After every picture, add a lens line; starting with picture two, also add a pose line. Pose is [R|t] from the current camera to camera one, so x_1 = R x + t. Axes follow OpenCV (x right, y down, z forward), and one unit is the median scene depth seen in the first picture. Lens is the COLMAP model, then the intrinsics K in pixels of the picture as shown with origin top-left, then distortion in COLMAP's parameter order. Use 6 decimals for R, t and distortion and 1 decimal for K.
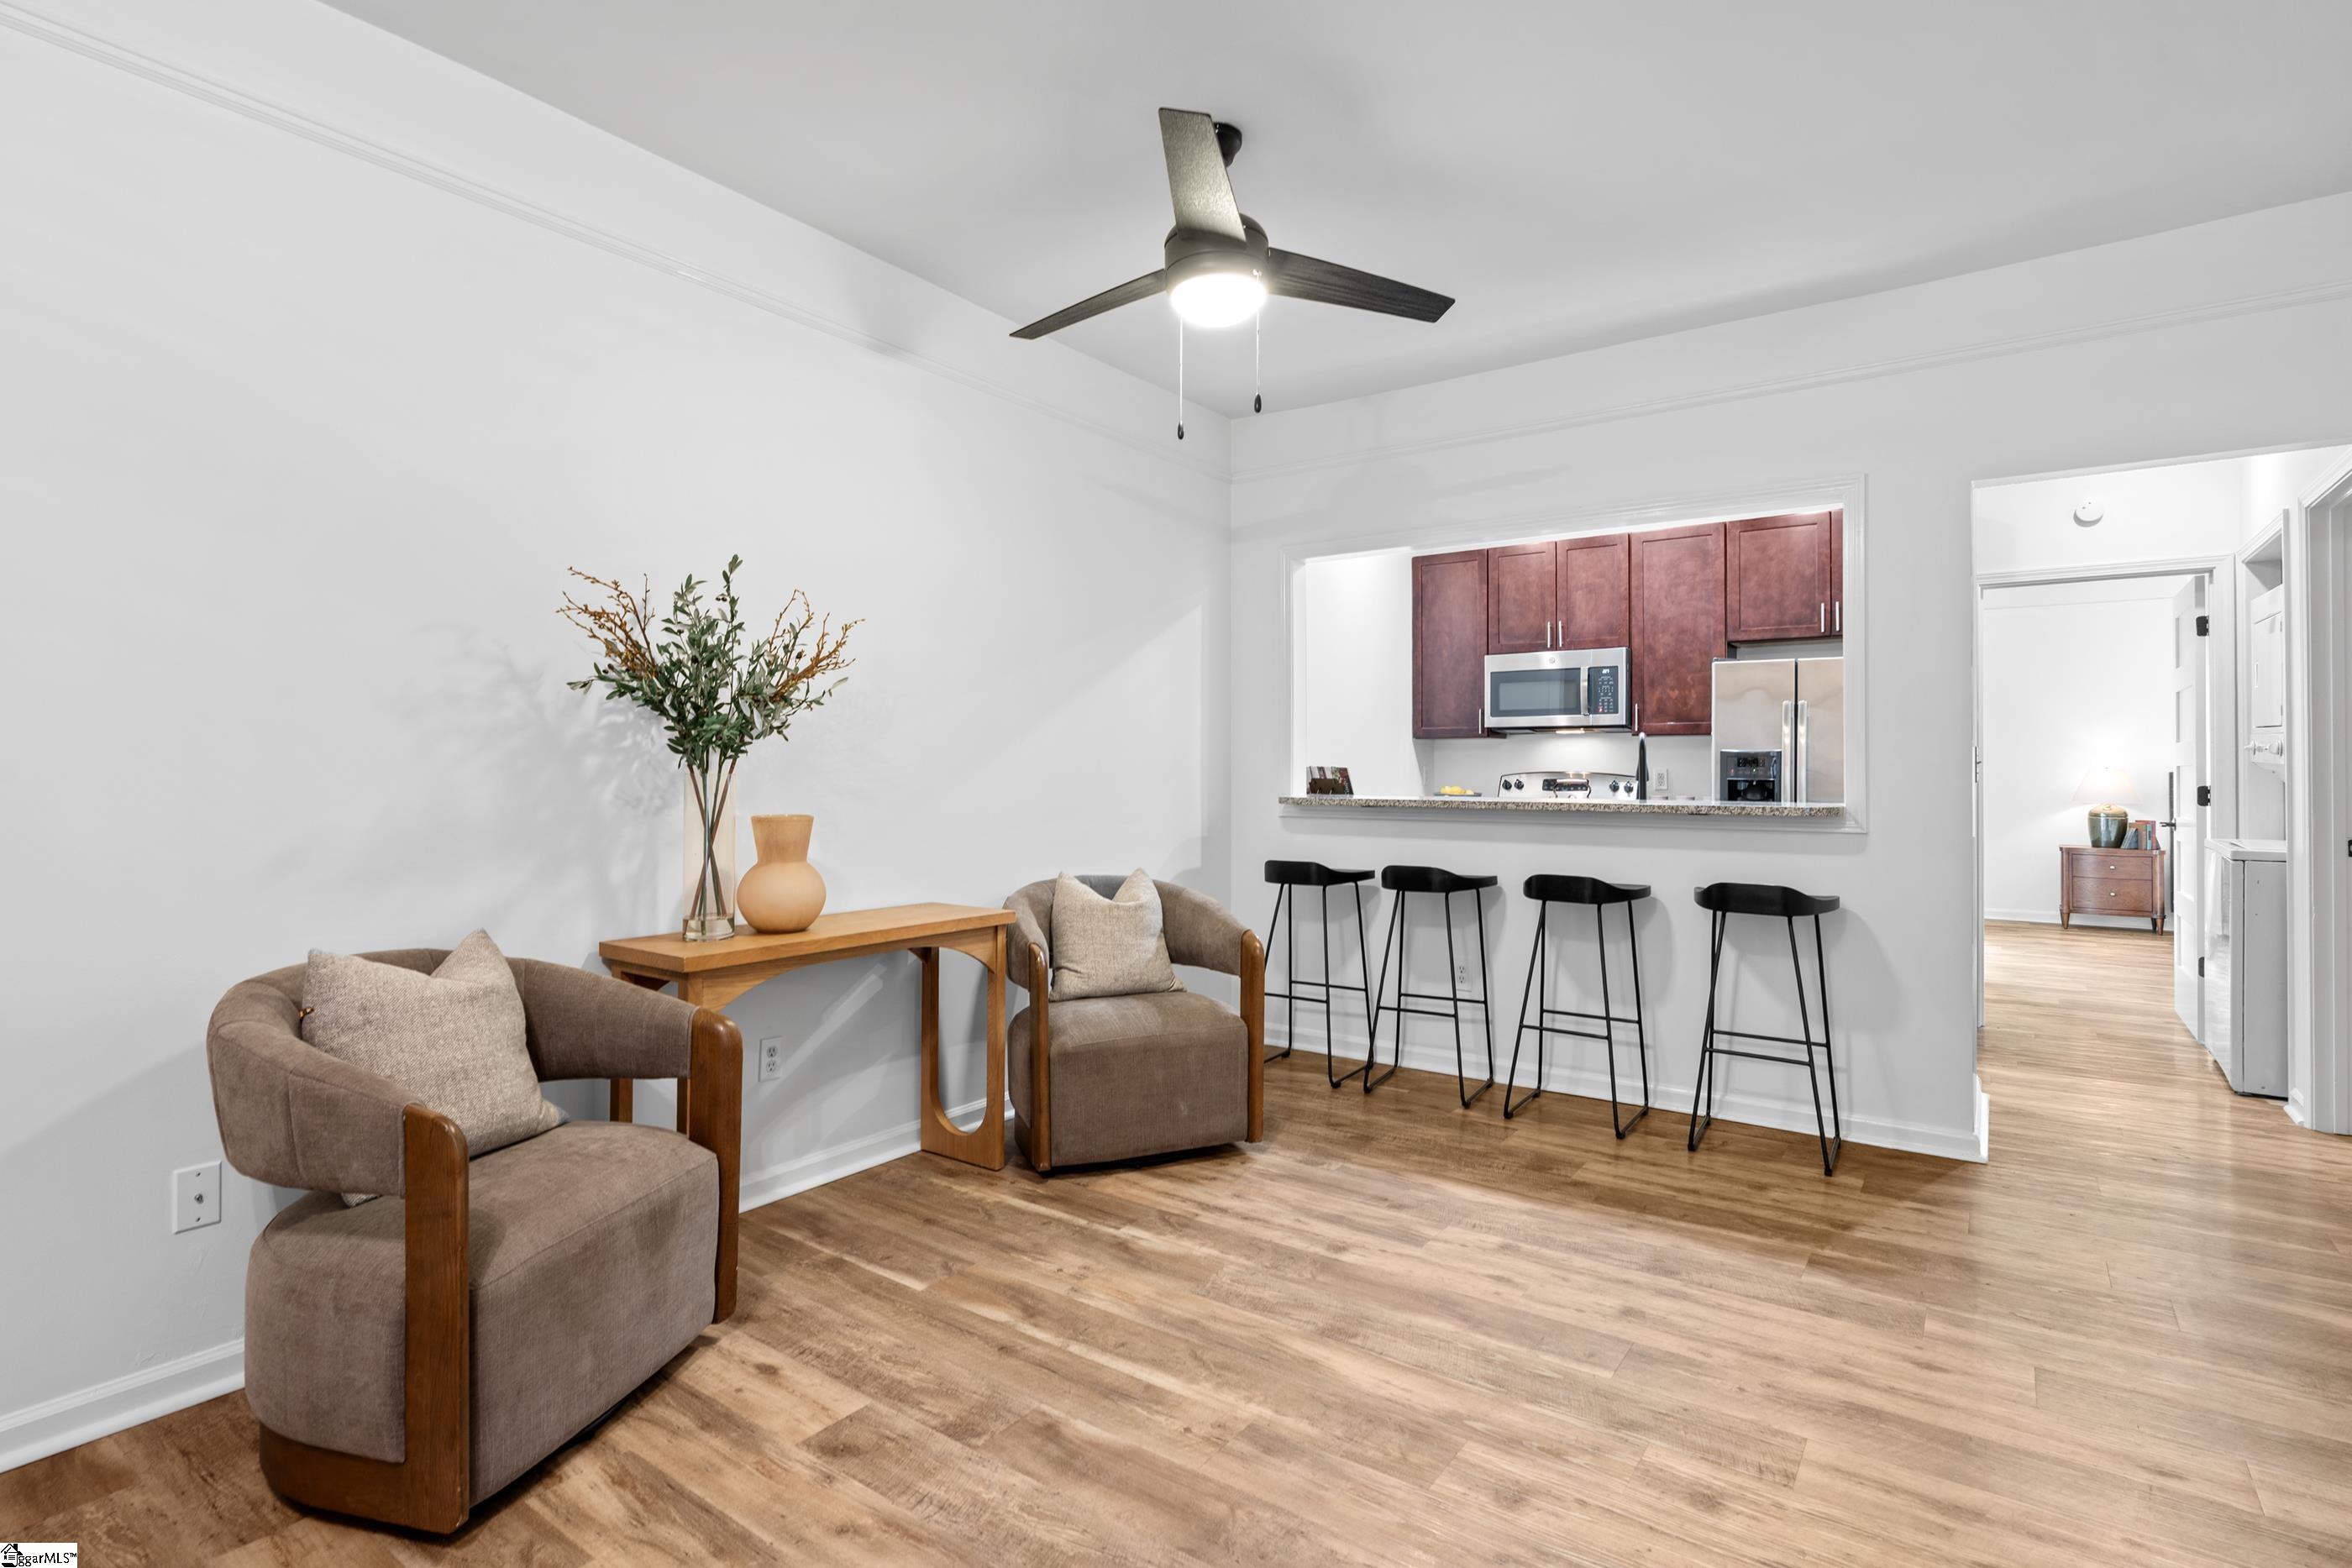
lens RADIAL K [[1140.1, 0, 1173.1], [0, 1140.1, 752.1], [0, 0, 1]] dist [-0.008131, 0.001281]
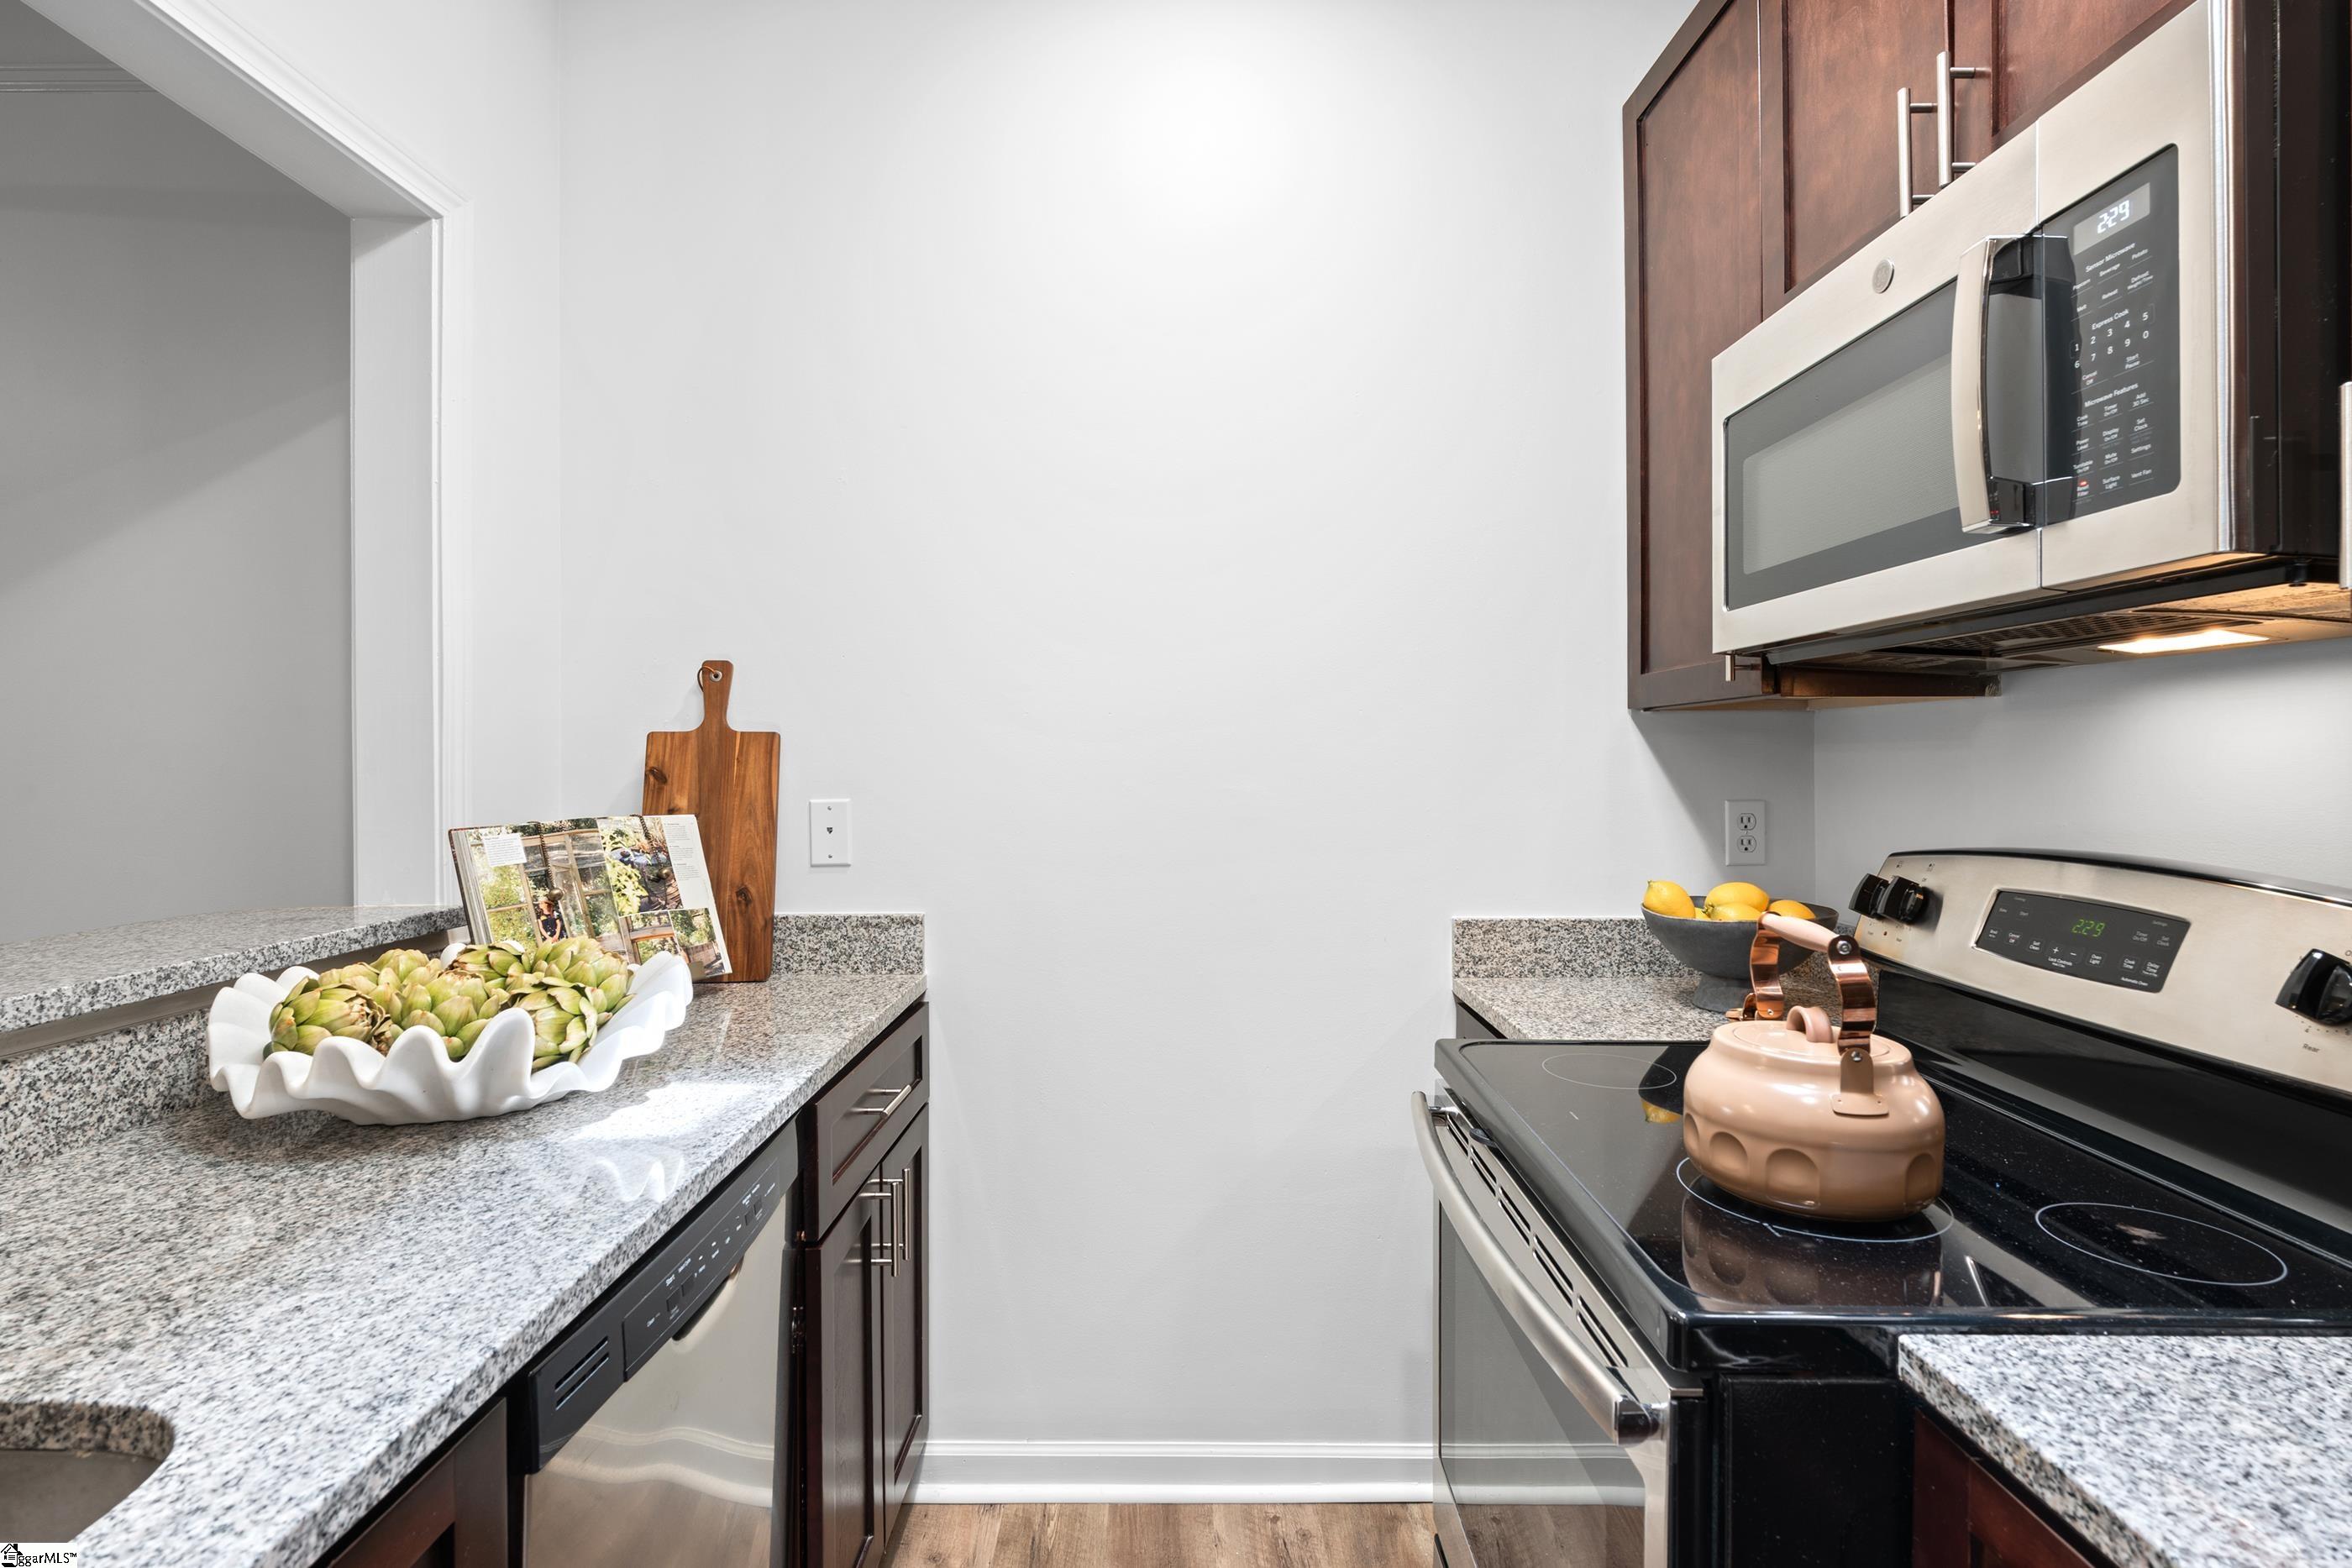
lens RADIAL K [[1140.1, 0, 1173.1], [0, 1140.1, 761.7], [0, 0, 1]] dist [-0.008131, 0.001281]
pose [[0.589199, -0.004551, -0.807975, 0.700085], [0.016015, 0.999853, 0.006047, -0.004045], [0.807829, -0.016503, 0.589186, 1.331378]]
